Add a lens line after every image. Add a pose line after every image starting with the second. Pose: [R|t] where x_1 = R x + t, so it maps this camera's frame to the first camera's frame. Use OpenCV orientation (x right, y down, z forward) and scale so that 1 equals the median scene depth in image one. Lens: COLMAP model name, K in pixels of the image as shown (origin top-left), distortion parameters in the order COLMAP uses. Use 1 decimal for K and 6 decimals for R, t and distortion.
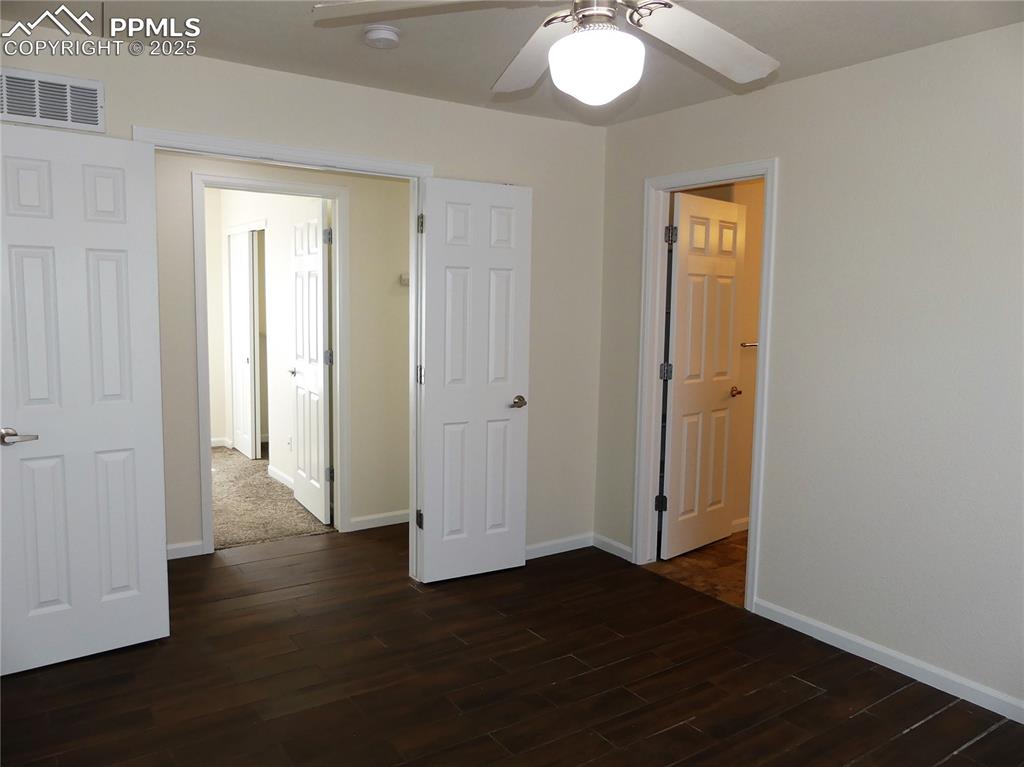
lens RADIAL K [[793.2, 0, 516.0], [0, 793.2, 383.6], [0, 0, 1]] dist [-0.019305, 0.008019]
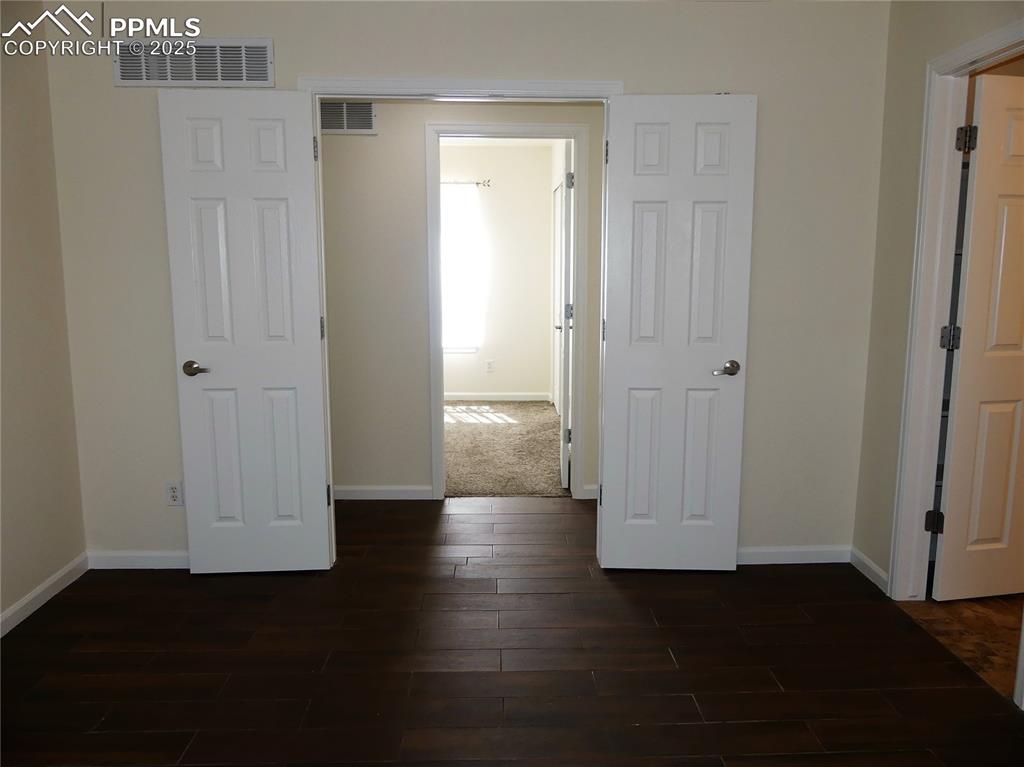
lens RADIAL K [[786.4, 0, 512.4], [0, 786.4, 379.8], [0, 0, 1]] dist [-0.052841, 0.065049]
pose [[0.835724, 0.064785, -0.545315, 0.245328], [-0.044072, 0.997726, 0.050989, 0.004177], [0.547378, -0.018580, 0.836679, 0.211306]]
